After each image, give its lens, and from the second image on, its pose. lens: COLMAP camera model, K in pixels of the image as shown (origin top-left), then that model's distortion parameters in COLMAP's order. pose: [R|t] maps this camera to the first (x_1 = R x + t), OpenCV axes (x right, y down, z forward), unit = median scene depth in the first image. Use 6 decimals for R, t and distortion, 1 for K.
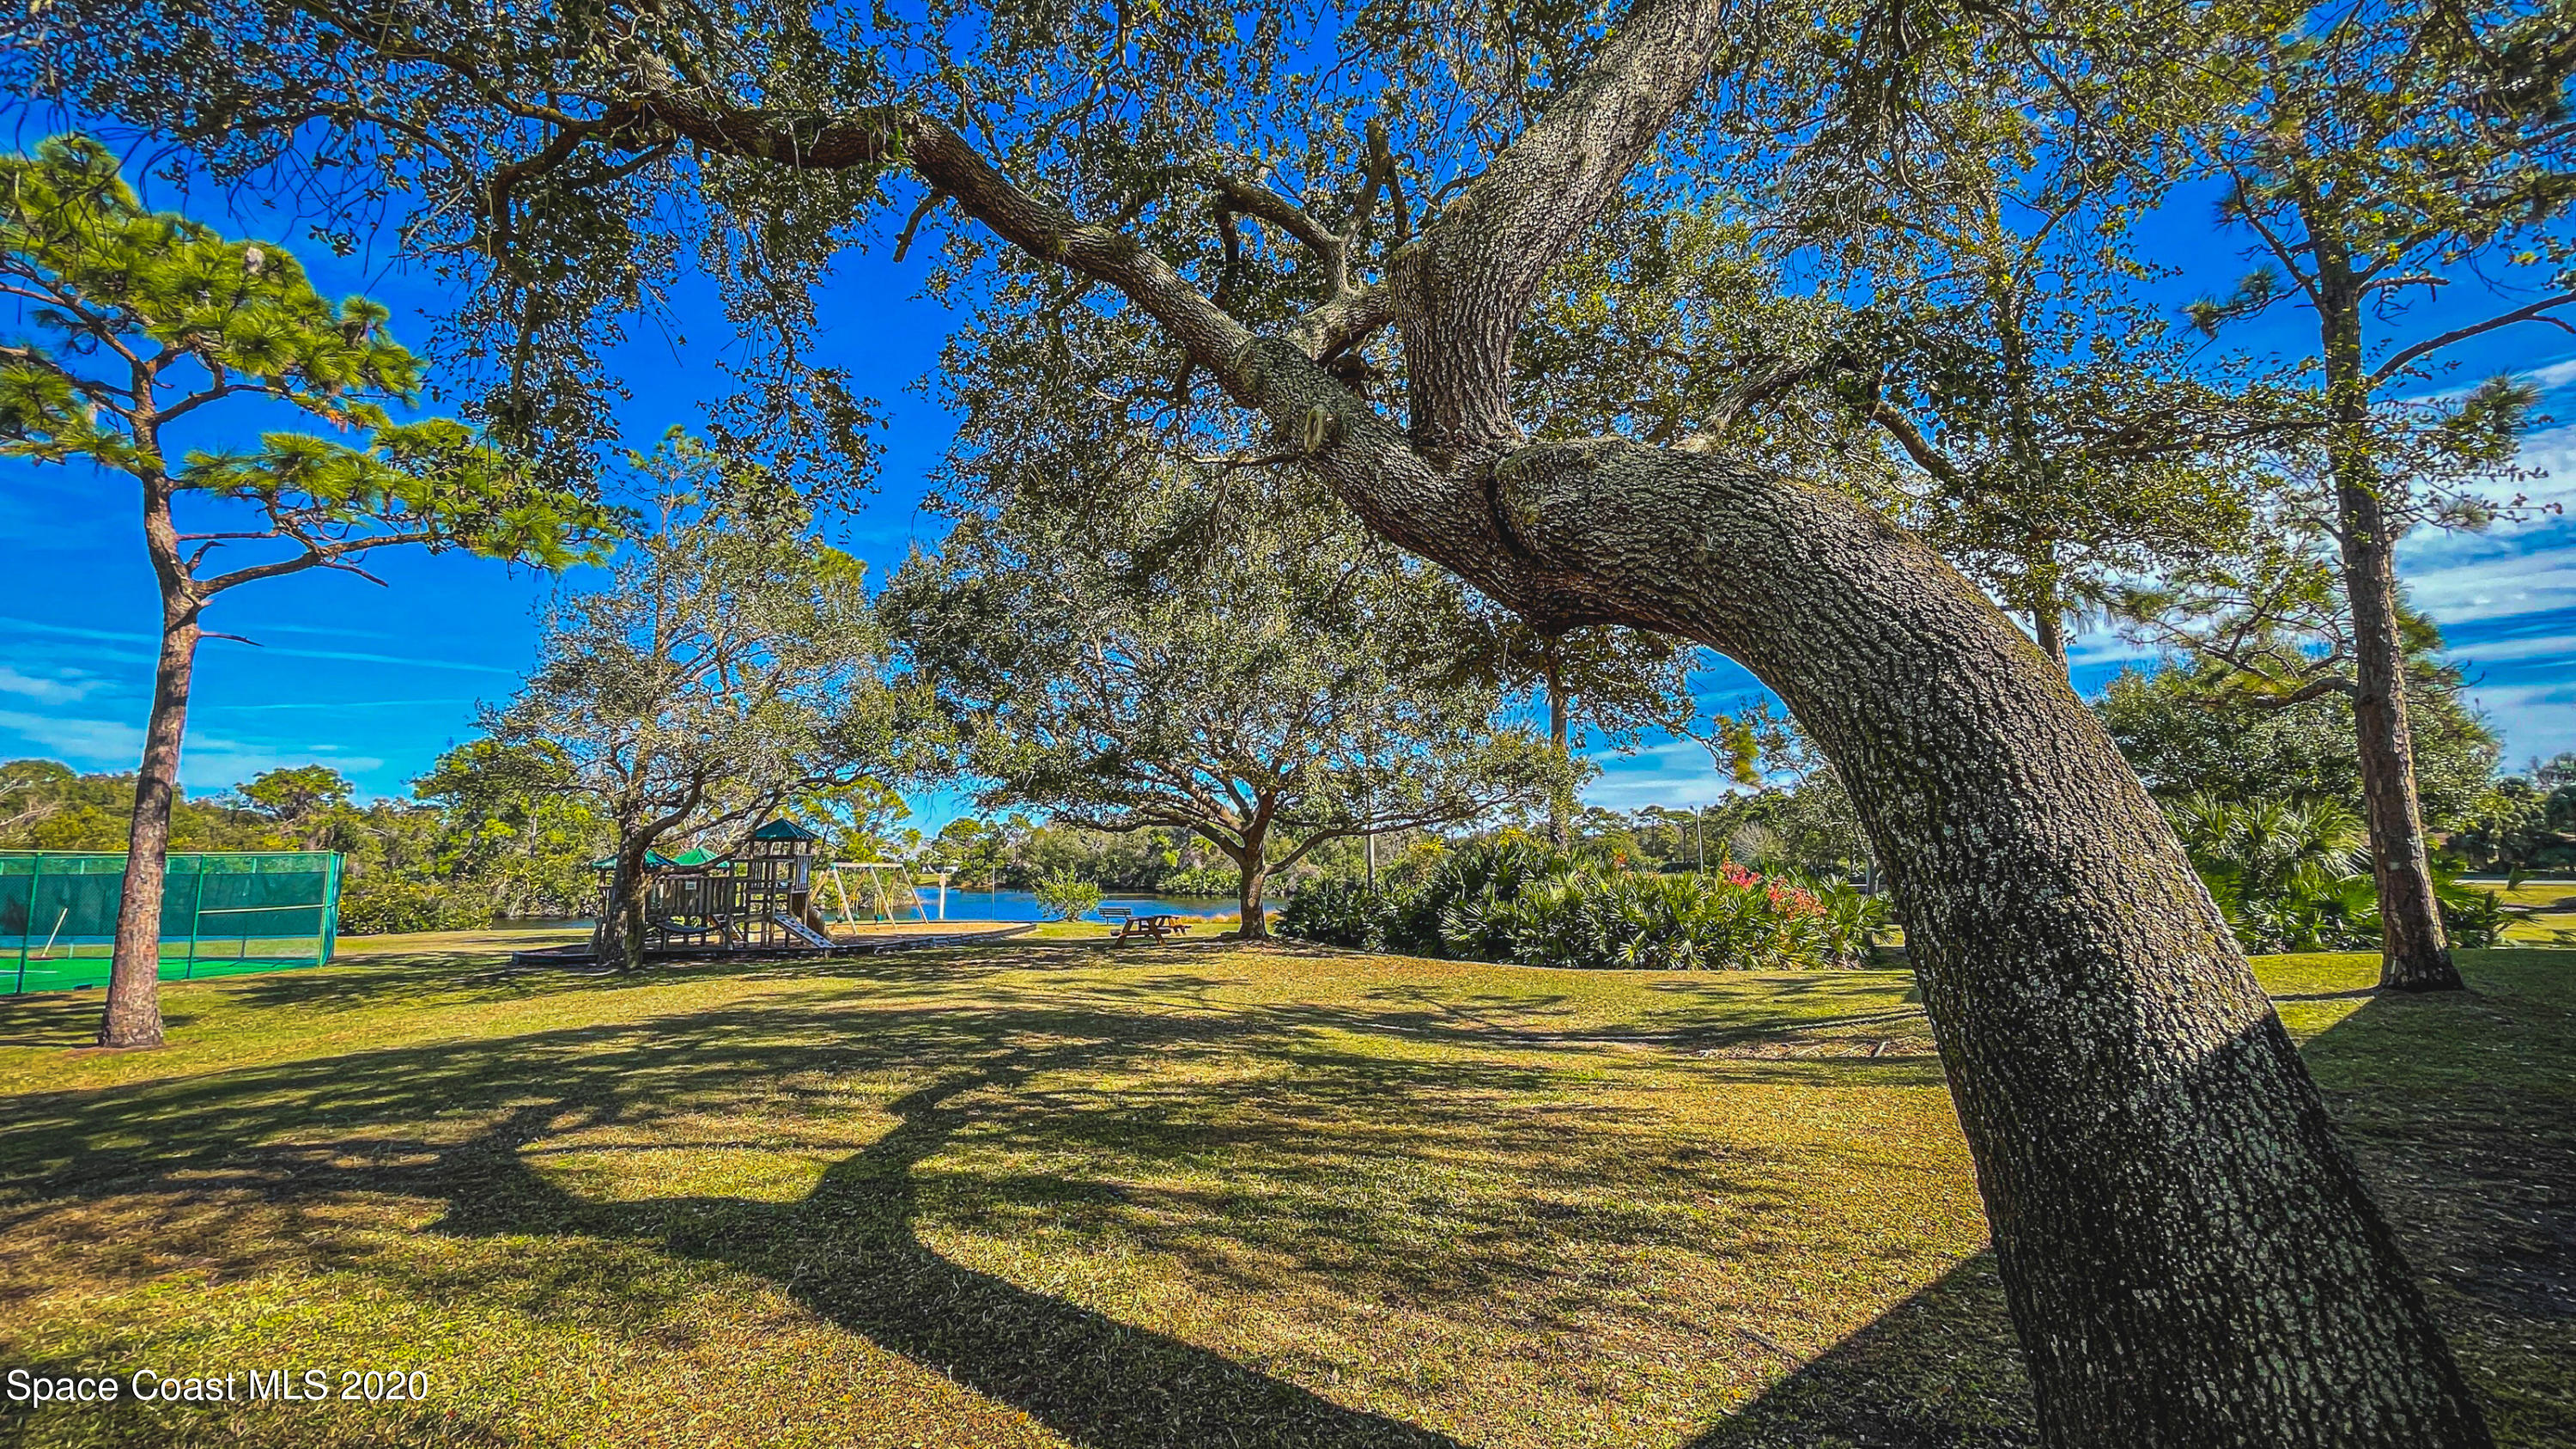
lens RADIAL K [[1033.4, 0, 1288.0], [0, 1033.4, 724.5], [0, 0, 1]] dist [-0.000391, -0.006568]
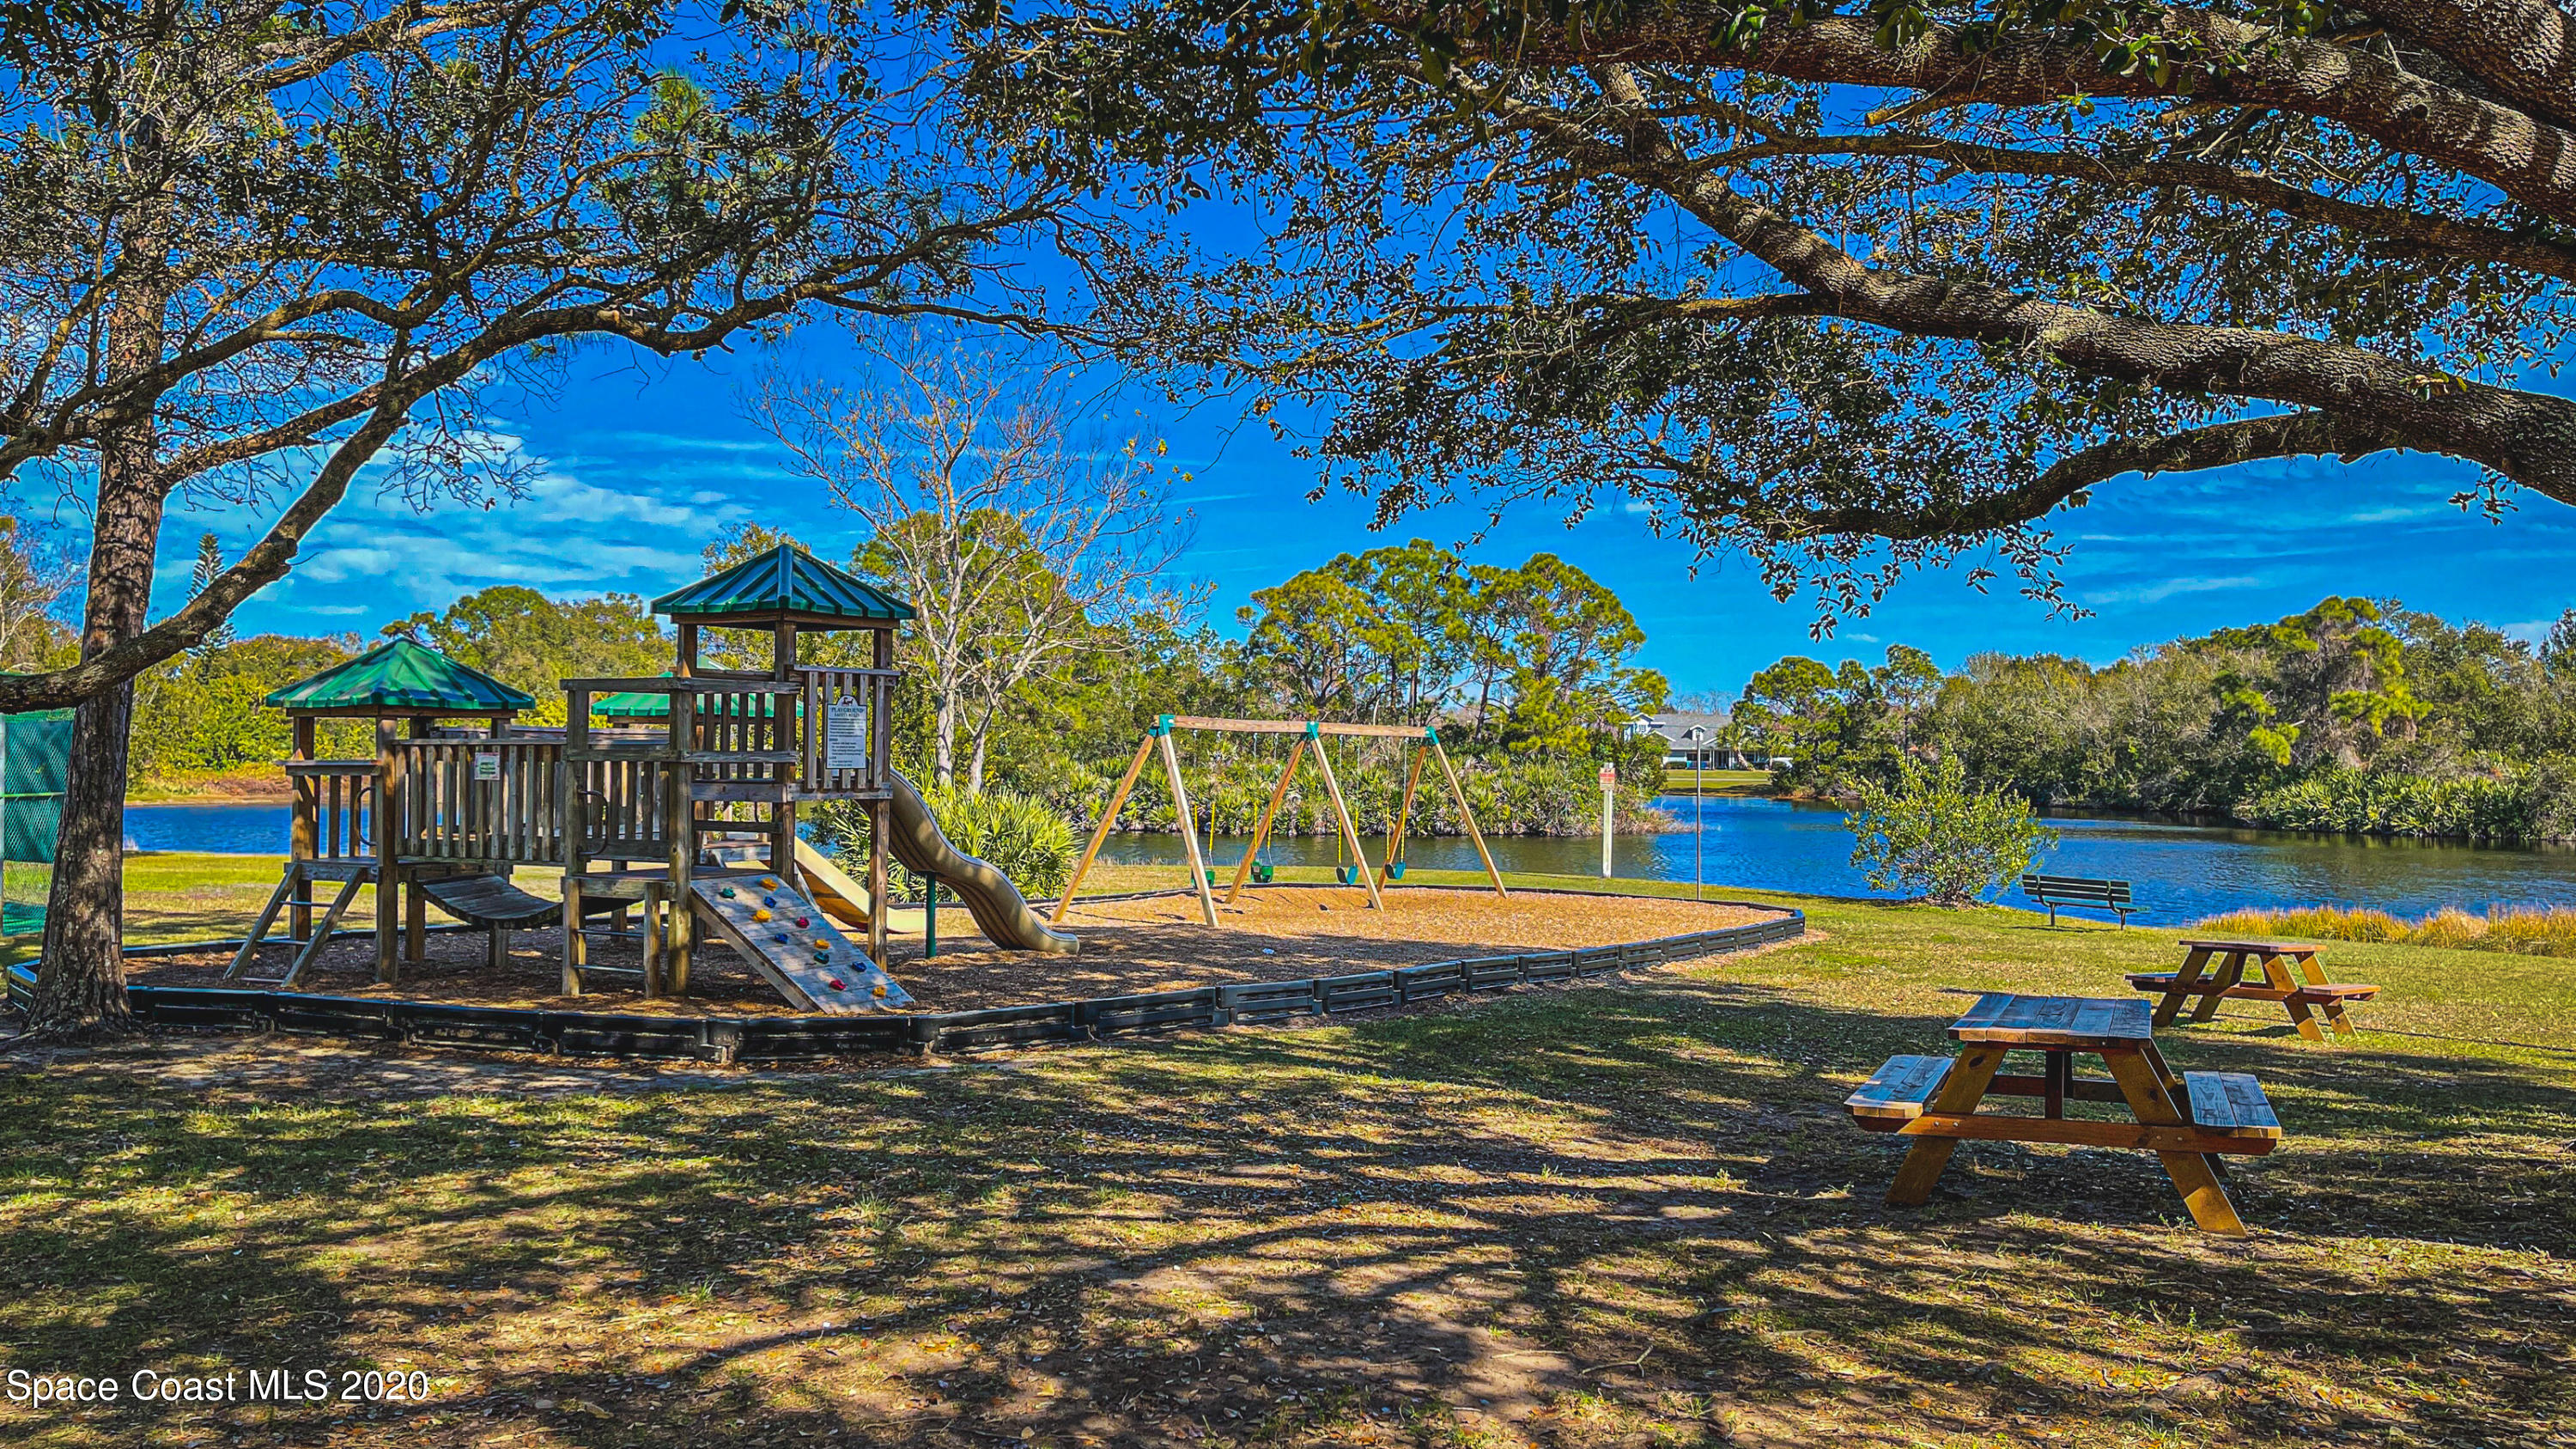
lens RADIAL K [[1921.4, 0, 1306.2], [0, 1921.4, 732.3], [0, 0, 1]] dist [0.083471, -0.104675]
pose [[0.840259, 0.010701, -0.542080, -0.170513], [0.055096, 0.992944, 0.105004, 0.226840], [0.539379, -0.118097, 0.833741, 1.496210]]
